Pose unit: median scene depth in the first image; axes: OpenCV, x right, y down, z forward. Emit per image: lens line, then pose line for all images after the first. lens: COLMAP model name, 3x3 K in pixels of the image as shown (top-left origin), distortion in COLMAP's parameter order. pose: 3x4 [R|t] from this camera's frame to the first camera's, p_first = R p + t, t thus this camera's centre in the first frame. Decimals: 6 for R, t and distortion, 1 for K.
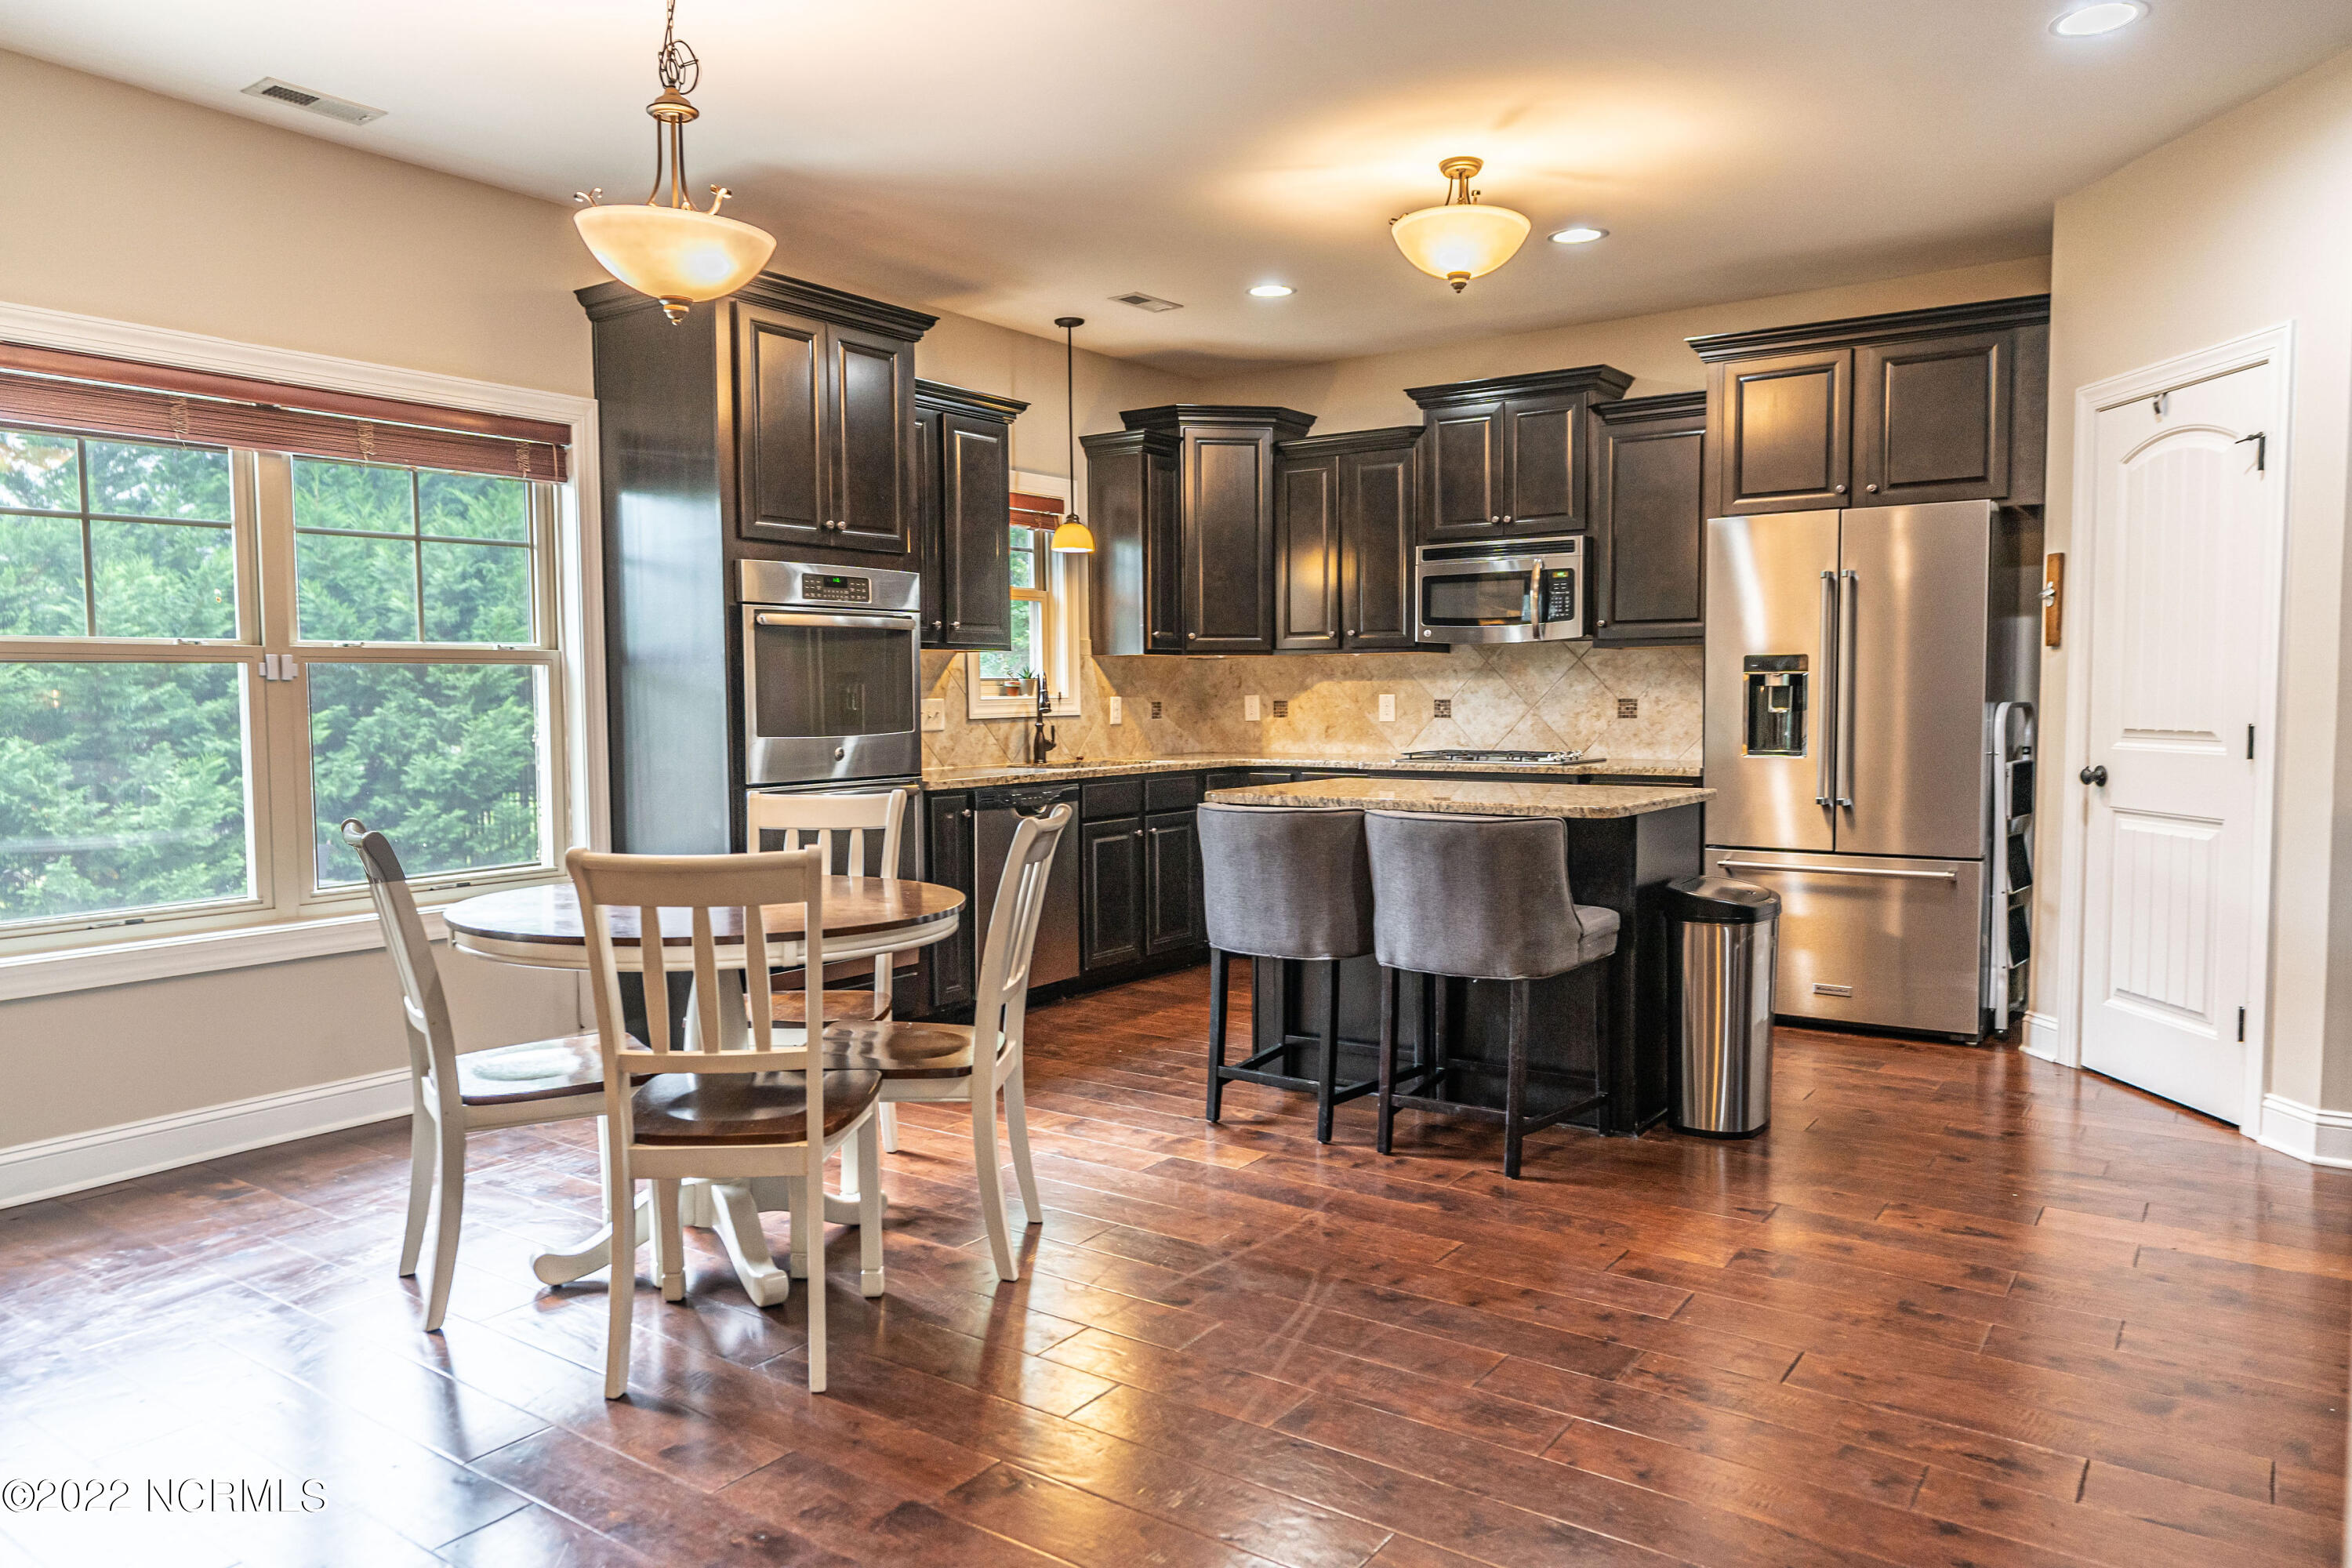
lens RADIAL K [[1541.4, 0, 1176.0], [0, 1541.4, 784.0], [0, 0, 1]] dist [-0.006893, -0.000967]
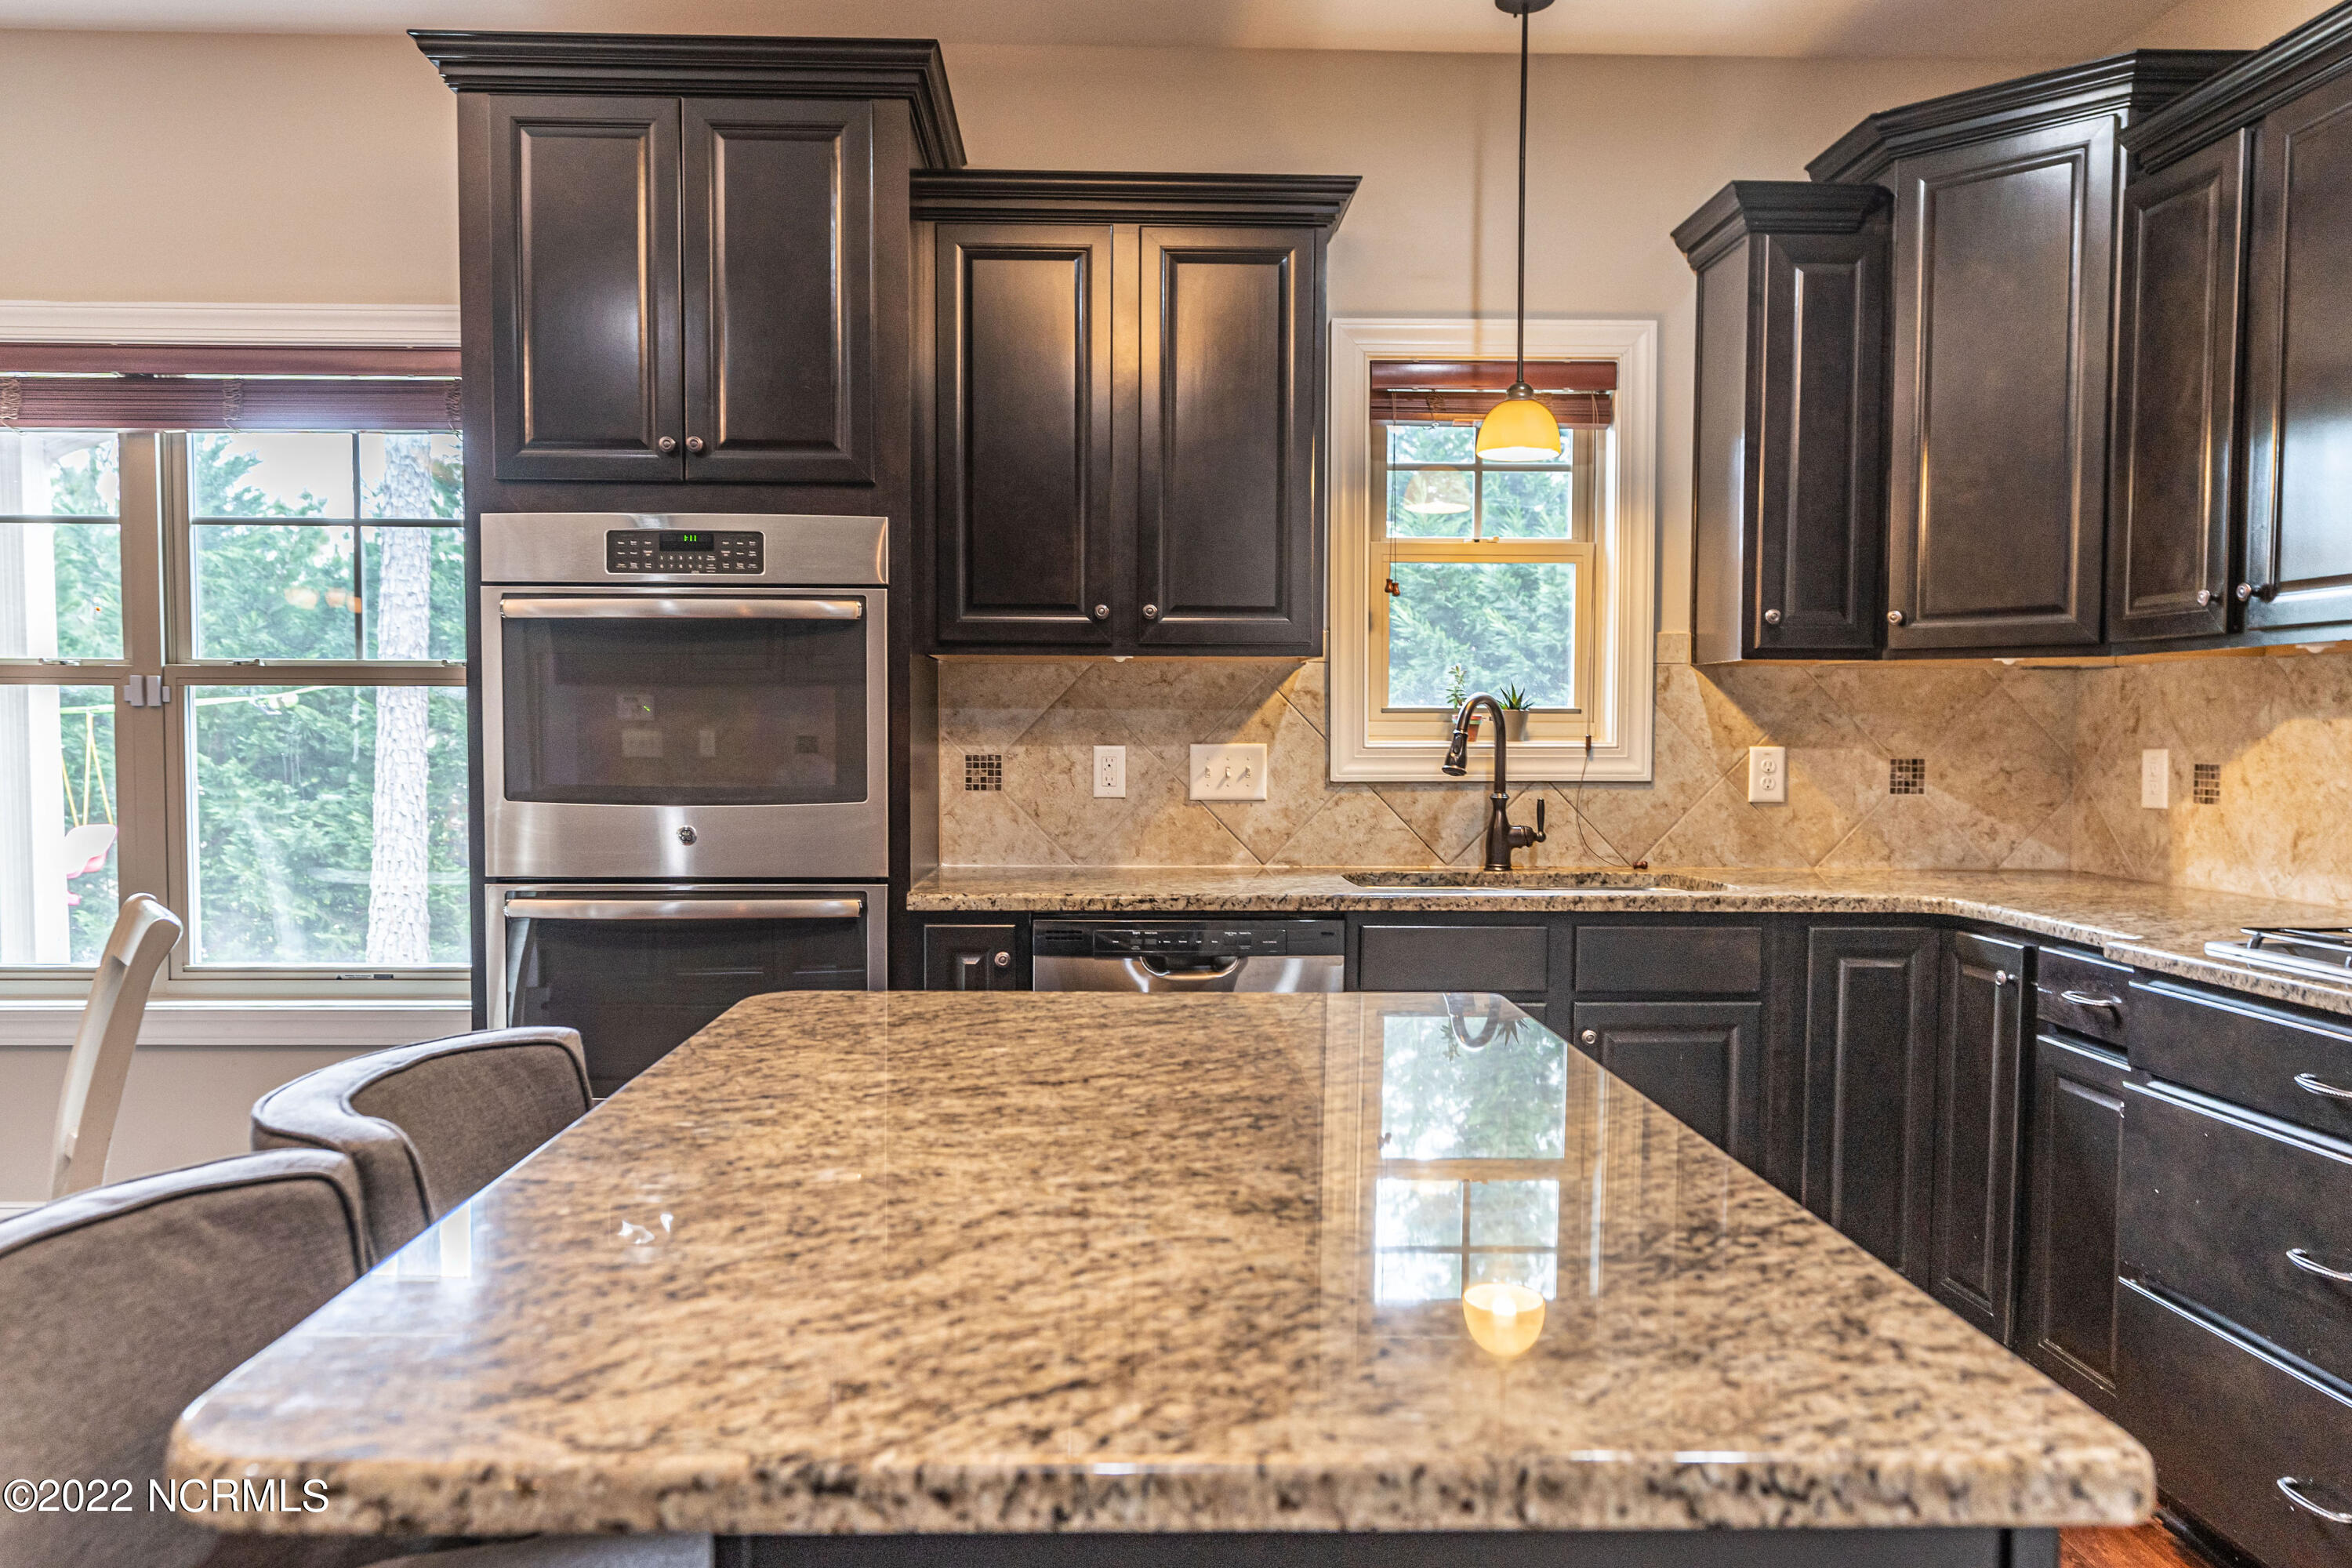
lens RADIAL K [[1622.4, 0, 1176.0], [0, 1622.4, 784.0], [0, 0, 1]] dist [0.001312, -0.000401]
pose [[0.603321, 0.039924, -0.796498, 0.263949], [-0.057281, 0.998336, 0.006652, -0.037524], [0.795439, 0.041611, 0.604604, 0.538377]]
